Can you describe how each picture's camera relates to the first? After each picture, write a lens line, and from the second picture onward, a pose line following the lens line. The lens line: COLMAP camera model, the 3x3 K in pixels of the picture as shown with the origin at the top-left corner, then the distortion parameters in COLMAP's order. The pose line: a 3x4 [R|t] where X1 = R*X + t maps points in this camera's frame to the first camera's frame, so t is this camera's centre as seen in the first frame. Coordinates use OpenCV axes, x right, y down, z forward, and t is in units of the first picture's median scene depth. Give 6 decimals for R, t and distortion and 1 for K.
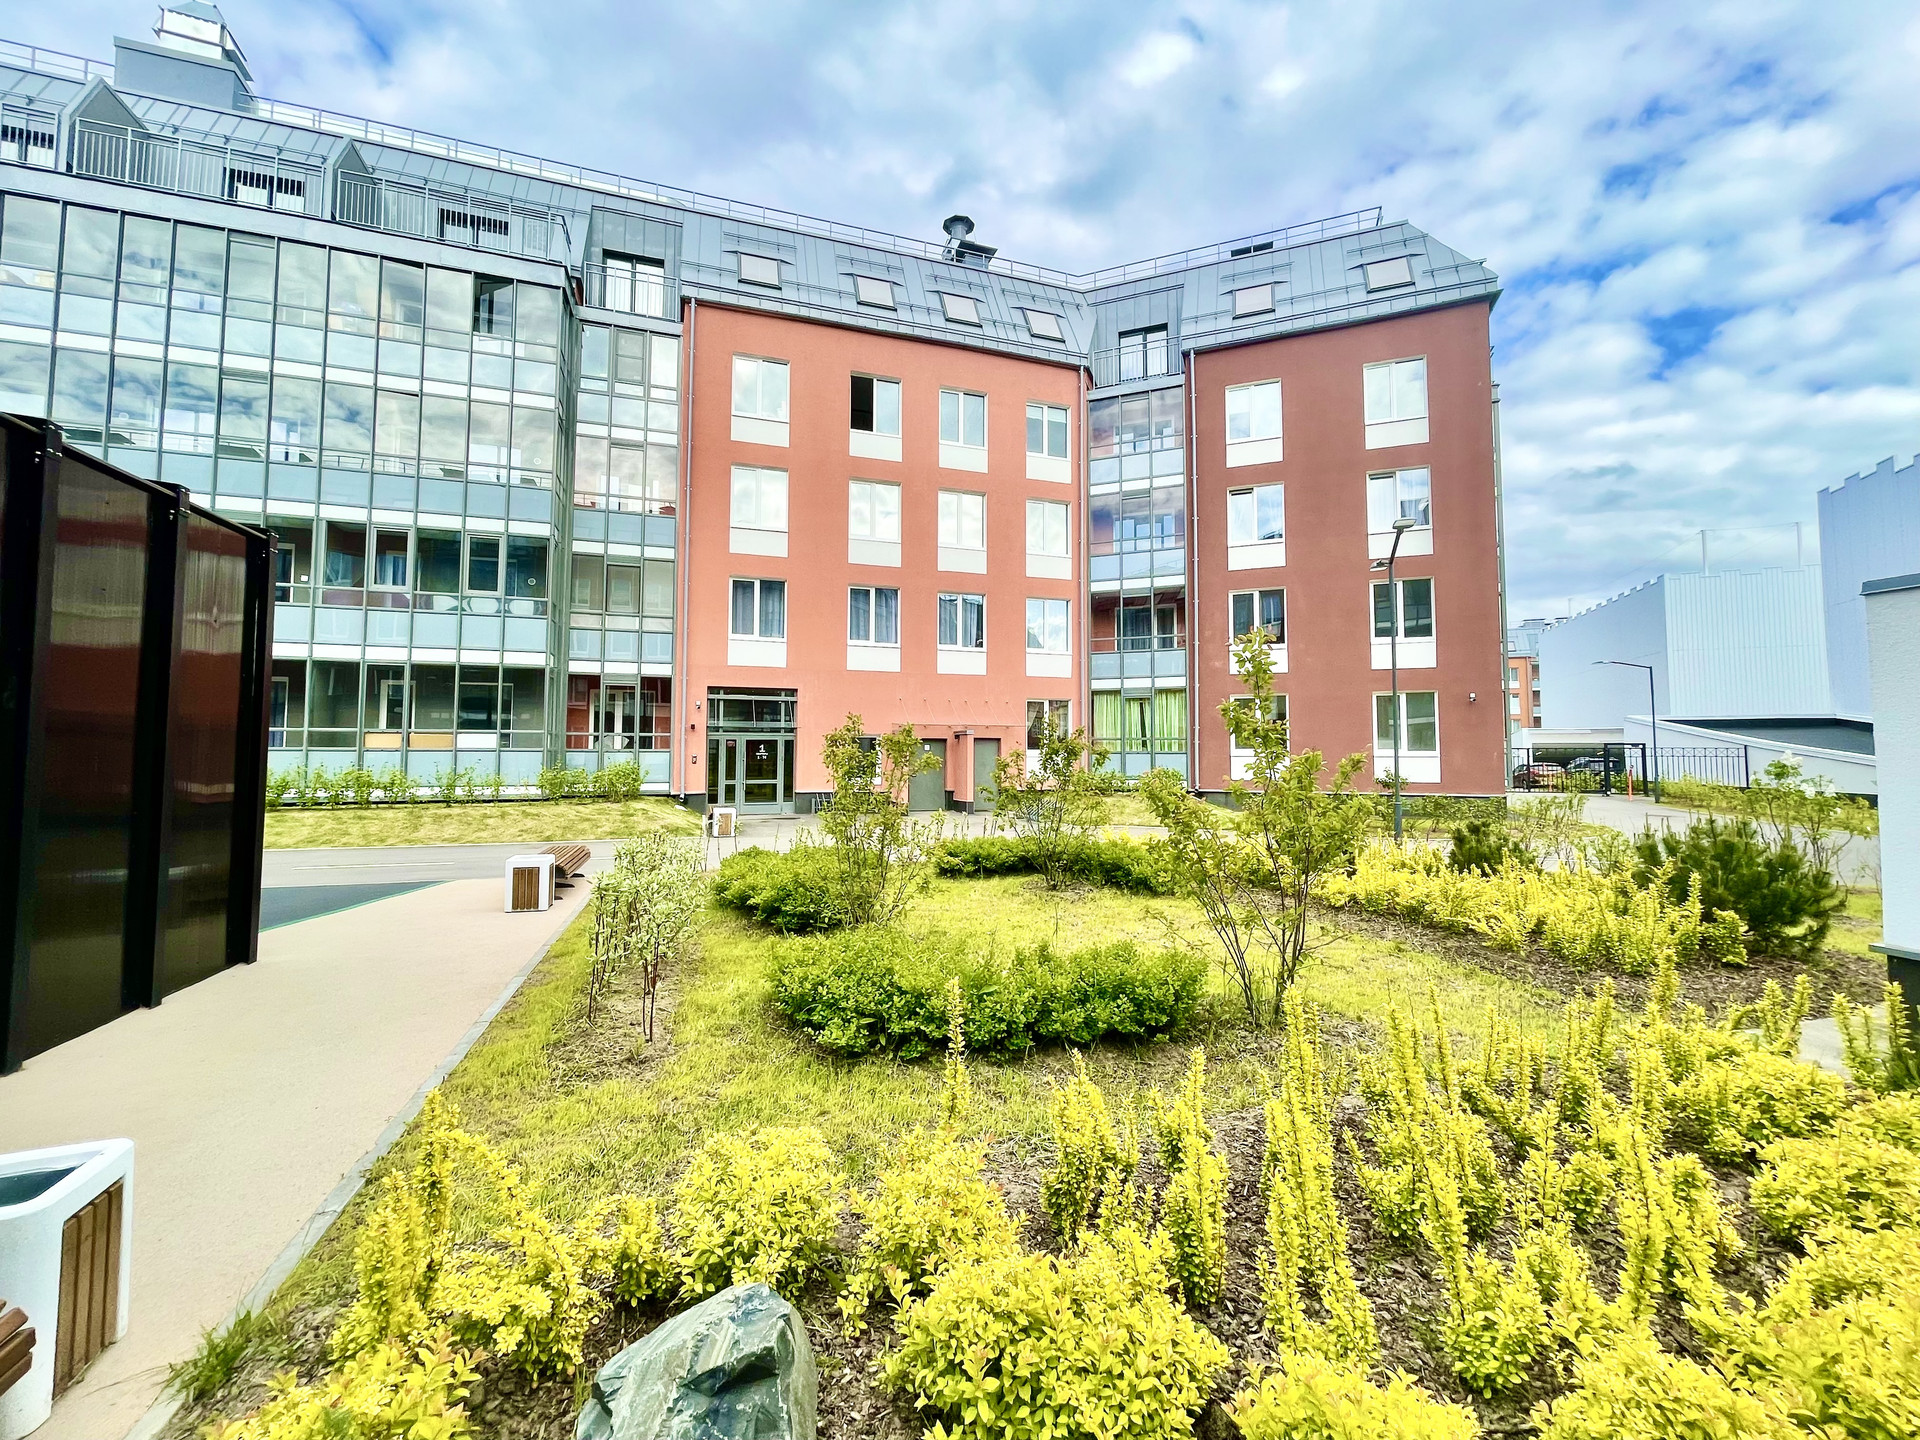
lens RADIAL K [[774.2, 0, 975.3], [0, 774.2, 714.4], [0, 0, 1]] dist [-0.001965, 0.000012]
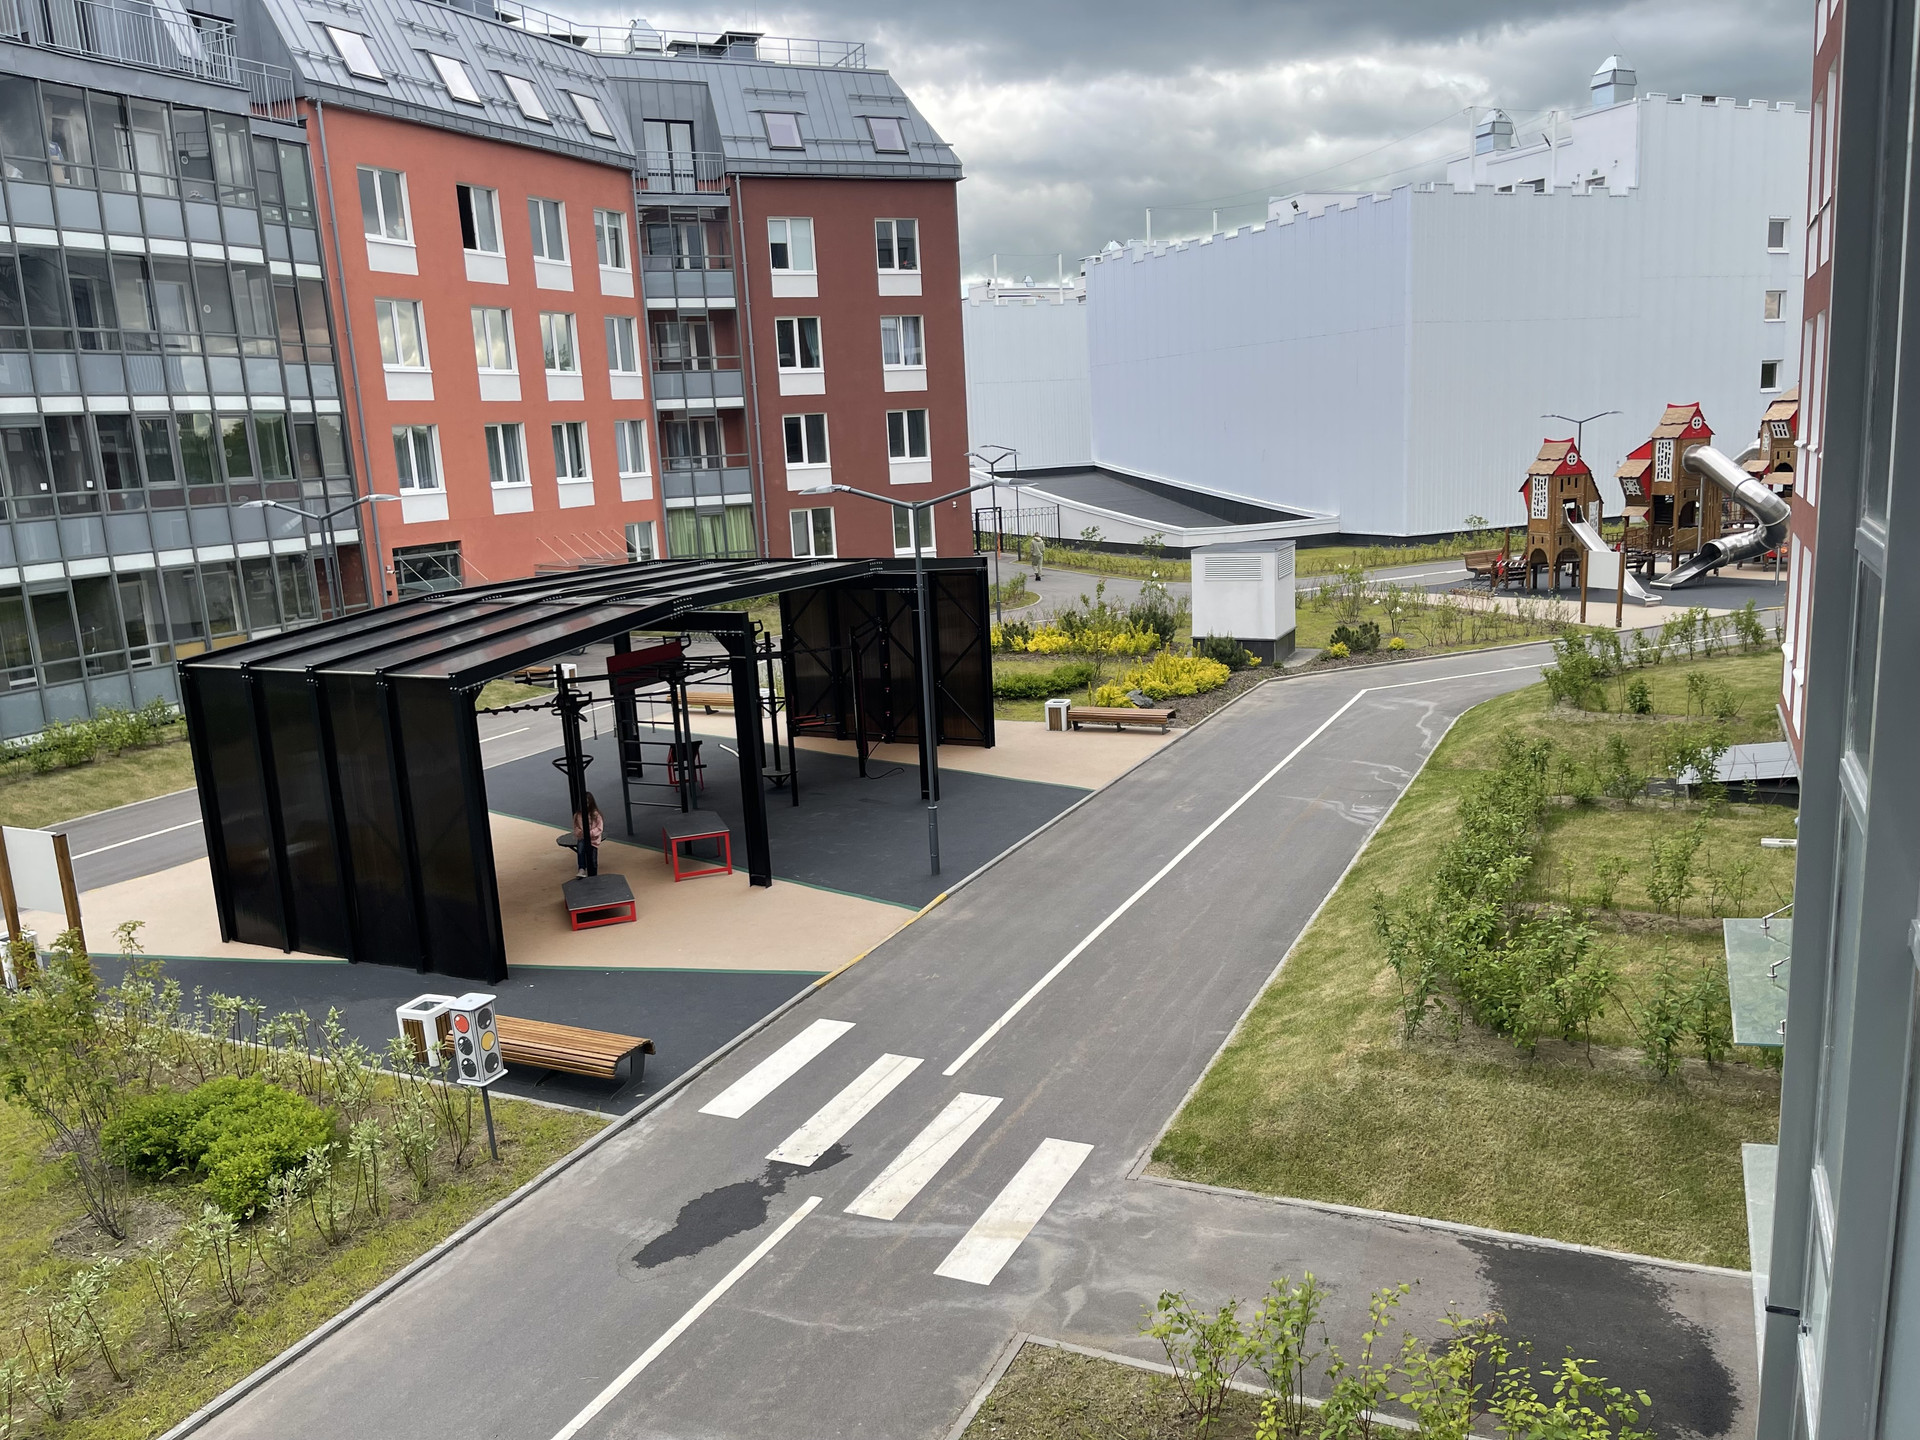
lens RADIAL K [[1467.0, 0, 971.1], [0, 1467.0, 728.1], [0, 0, 1]] dist [0.028004, -0.013356]
pose [[0.688422, -0.181490, 0.702237, -1.090194], [0.016288, 0.971812, 0.235193, -0.220958], [-0.725128, -0.150474, 0.671973, -0.712097]]
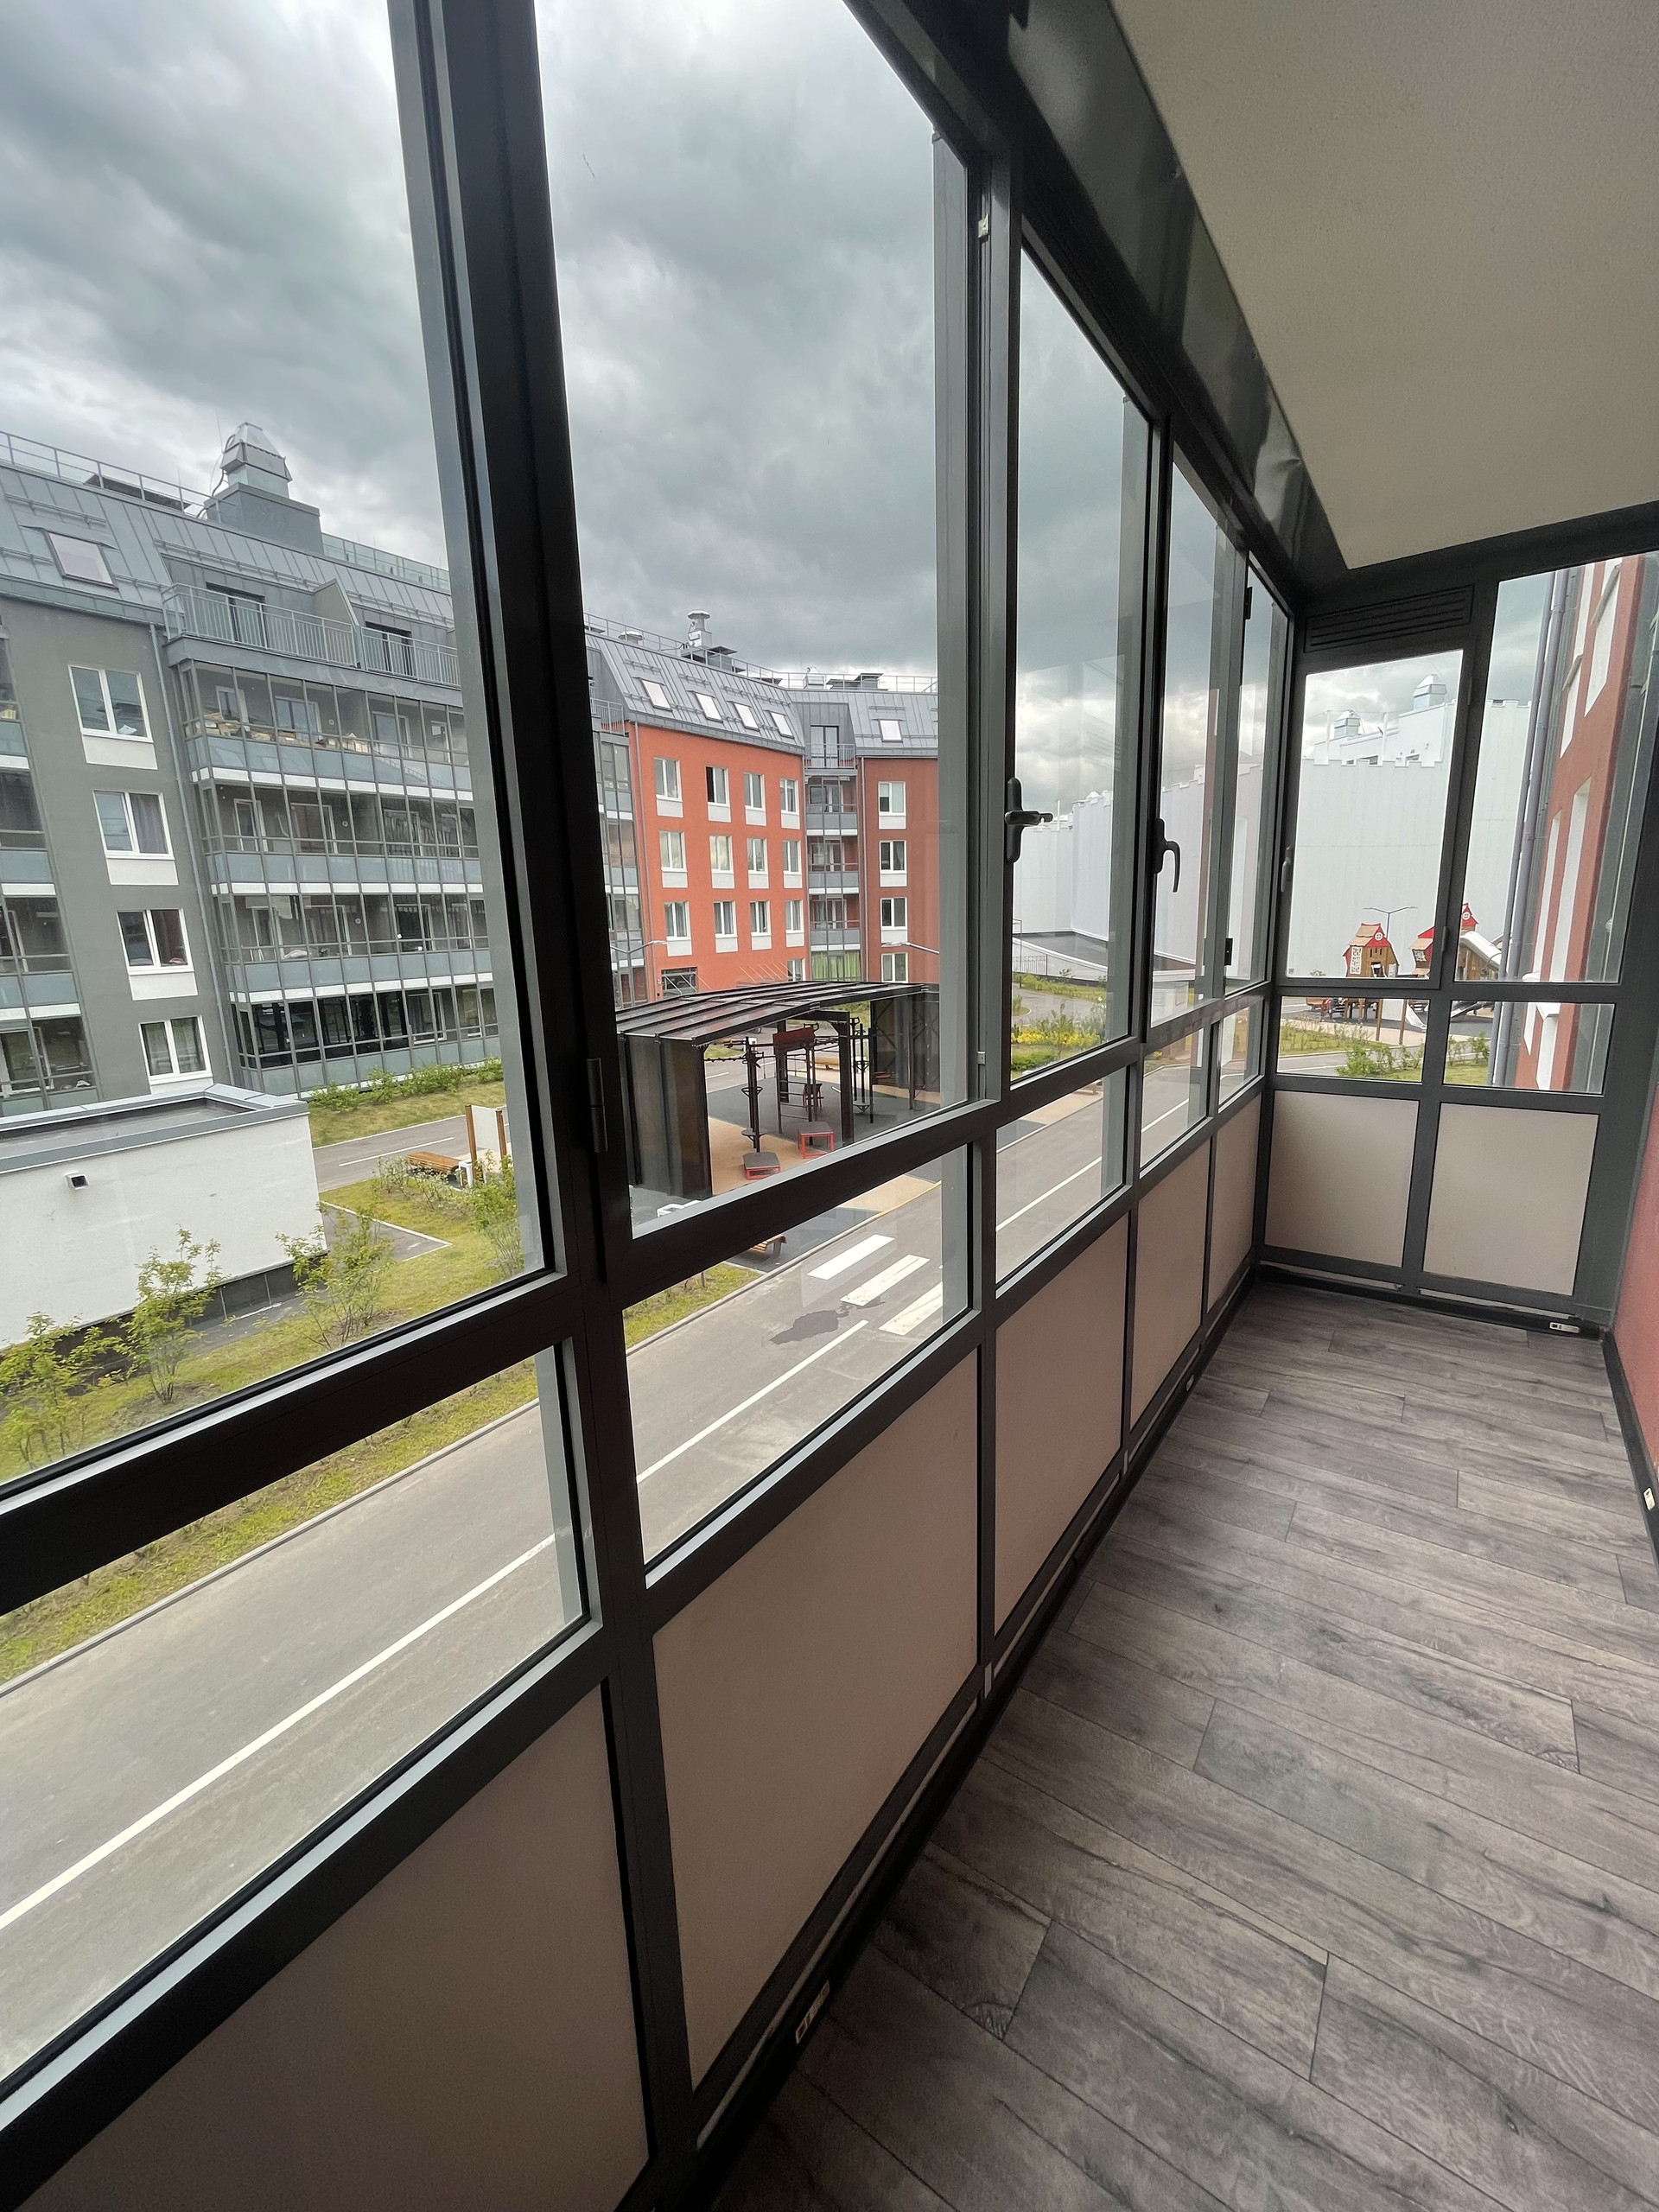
lens RADIAL K [[891.9, 0, 839.9], [0, 891.9, 1103.8], [0, 0, 1]] dist [-0.001965, 0.000012]
pose [[0.803979, -0.152408, 0.574796, -1.126938], [0.002876, 0.967584, 0.252533, -0.230307], [-0.594651, -0.201378, 0.778355, -0.772699]]
